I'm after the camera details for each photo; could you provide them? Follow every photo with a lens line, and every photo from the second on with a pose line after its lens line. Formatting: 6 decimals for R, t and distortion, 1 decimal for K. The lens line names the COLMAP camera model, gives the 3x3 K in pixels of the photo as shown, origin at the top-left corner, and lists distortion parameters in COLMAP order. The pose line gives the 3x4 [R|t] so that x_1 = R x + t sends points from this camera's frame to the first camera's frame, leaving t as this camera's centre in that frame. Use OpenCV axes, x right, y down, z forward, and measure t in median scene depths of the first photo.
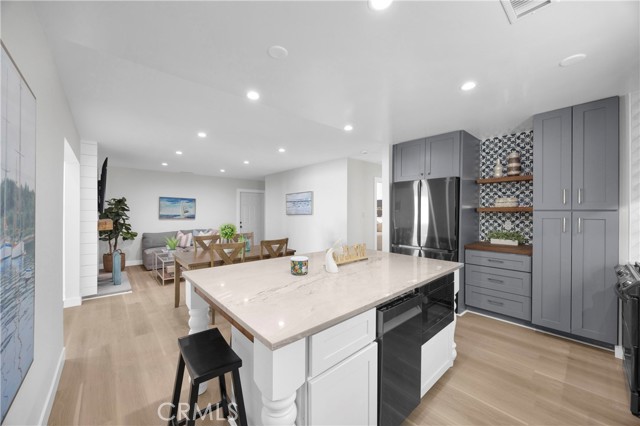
lens RADIAL K [[243.1, 0, 320.0], [0, 243.1, 213.0], [0, 0, 1]] dist [0.010126, 0.000030]
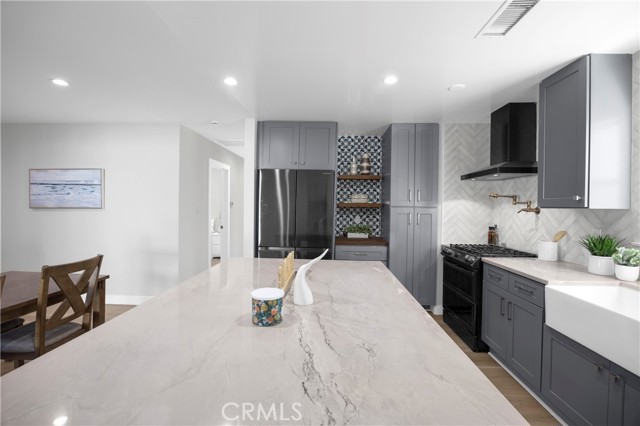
lens RADIAL K [[280.5, 0, 320.0], [0, 280.5, 213.0], [0, 0, 1]] dist [-0.000986, -0.000064]
pose [[0.699422, -0.009263, 0.714649, -0.232390], [-0.009967, 0.999692, 0.022712, -0.005901], [-0.714639, -0.023008, 0.699115, 0.241399]]
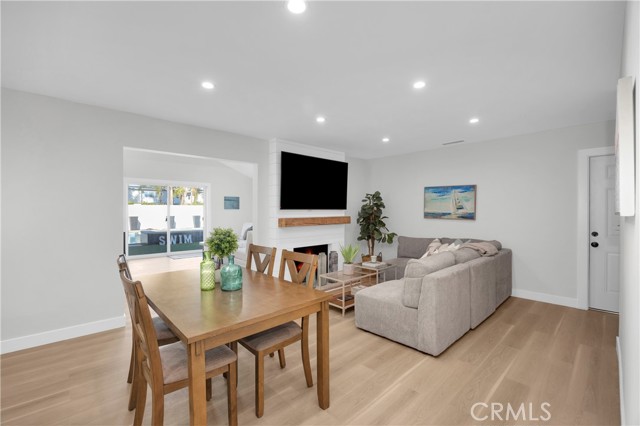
lens RADIAL K [[278.9, 0, 320.0], [0, 278.9, 213.0], [0, 0, 1]] dist [-0.000428, 0.000112]
pose [[0.029757, 0.005591, -0.999542, 0.251556], [-0.000226, 0.999984, 0.005587, 0.008016], [0.999557, 0.000059, 0.029758, 1.220913]]
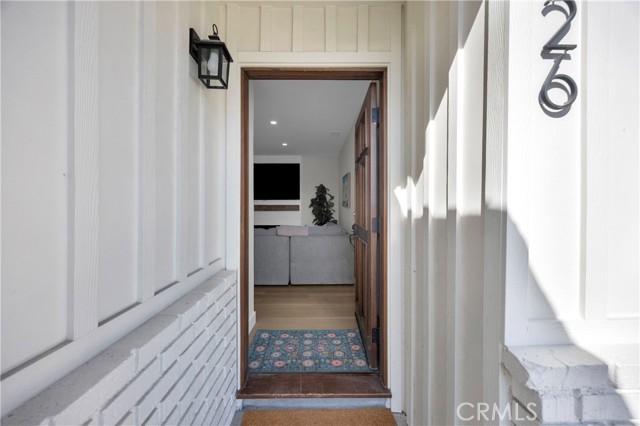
lens RADIAL K [[238.9, 0, 320.0], [0, 238.9, 213.0], [0, 0, 1]] dist [-0.000595, -0.000070]
pose [[-0.659791, 0.037494, -0.750514, -0.088496], [-0.002370, 0.998646, 0.051973, 0.003294], [0.751446, 0.036070, -0.658808, 2.613455]]
